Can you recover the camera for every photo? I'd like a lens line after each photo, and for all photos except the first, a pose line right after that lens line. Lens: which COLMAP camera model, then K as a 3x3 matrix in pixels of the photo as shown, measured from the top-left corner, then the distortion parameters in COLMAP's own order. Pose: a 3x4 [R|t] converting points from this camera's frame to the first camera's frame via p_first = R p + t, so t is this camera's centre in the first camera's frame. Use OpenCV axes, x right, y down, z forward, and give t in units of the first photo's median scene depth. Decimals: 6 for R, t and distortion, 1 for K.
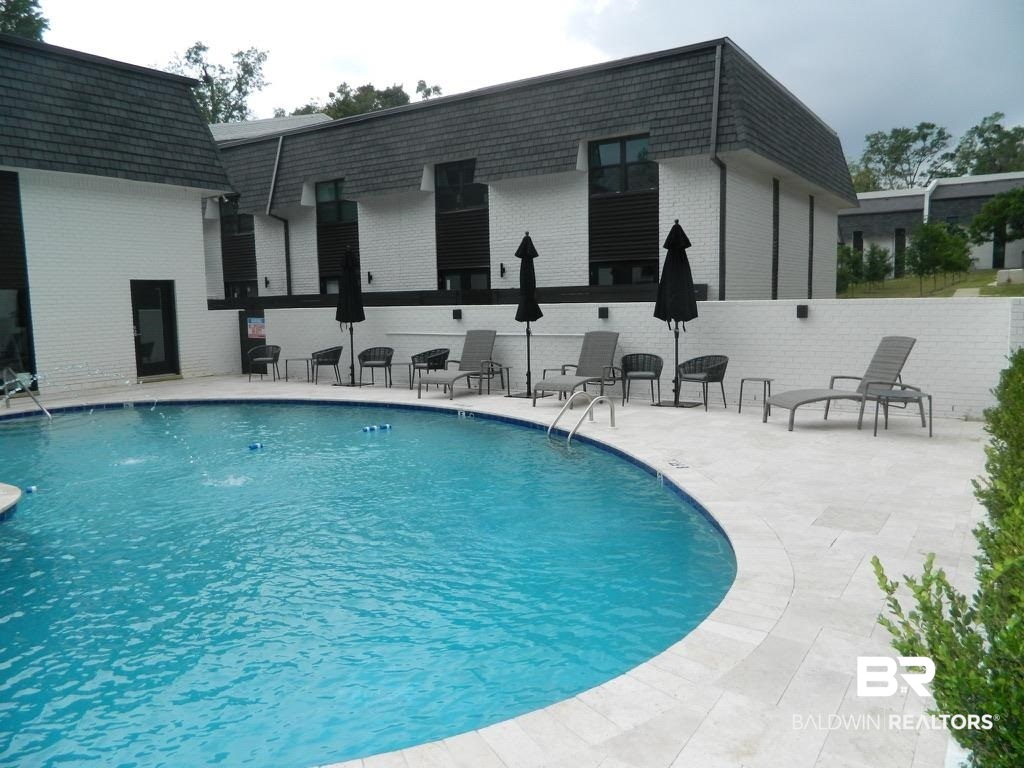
lens RADIAL K [[761.5, 0, 509.1], [0, 761.5, 371.4], [0, 0, 1]] dist [0.010301, -0.002277]
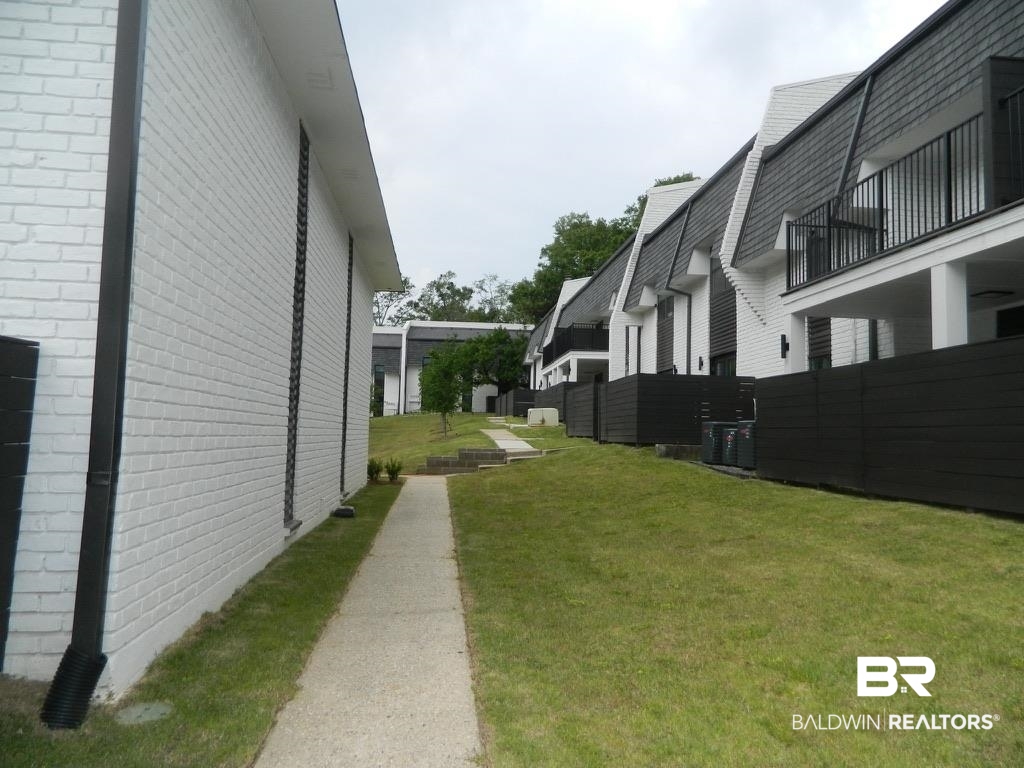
lens RADIAL K [[761.5, 0, 509.1], [0, 761.5, 371.4], [0, 0, 1]] dist [0.010301, -0.002277]
pose [[0.781001, 0.084777, 0.618749, 0.039868], [0.026137, 0.985439, -0.168010, -0.011843], [-0.623983, 0.147389, 0.767412, 0.130198]]
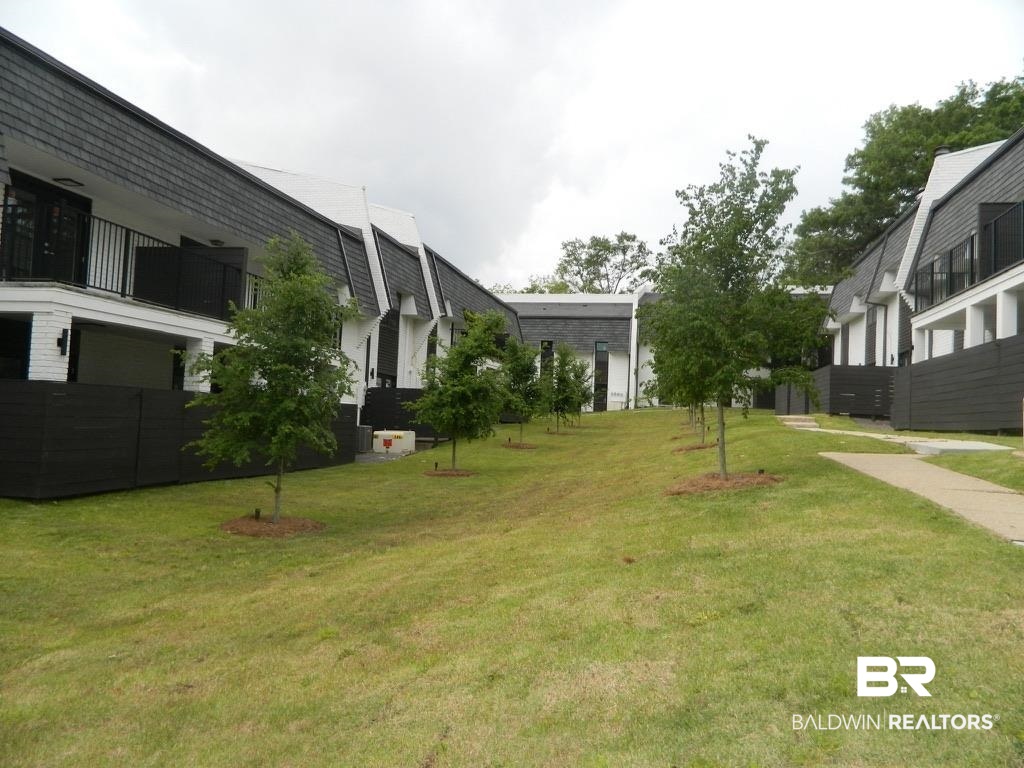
lens RADIAL K [[761.5, 0, 509.1], [0, 761.5, 371.4], [0, 0, 1]] dist [0.010301, -0.002277]
pose [[0.933555, 0.081904, 0.348950, 0.140969], [-0.026021, 0.986460, -0.161924, -0.032868], [-0.357488, 0.142085, 0.923046, 0.286983]]
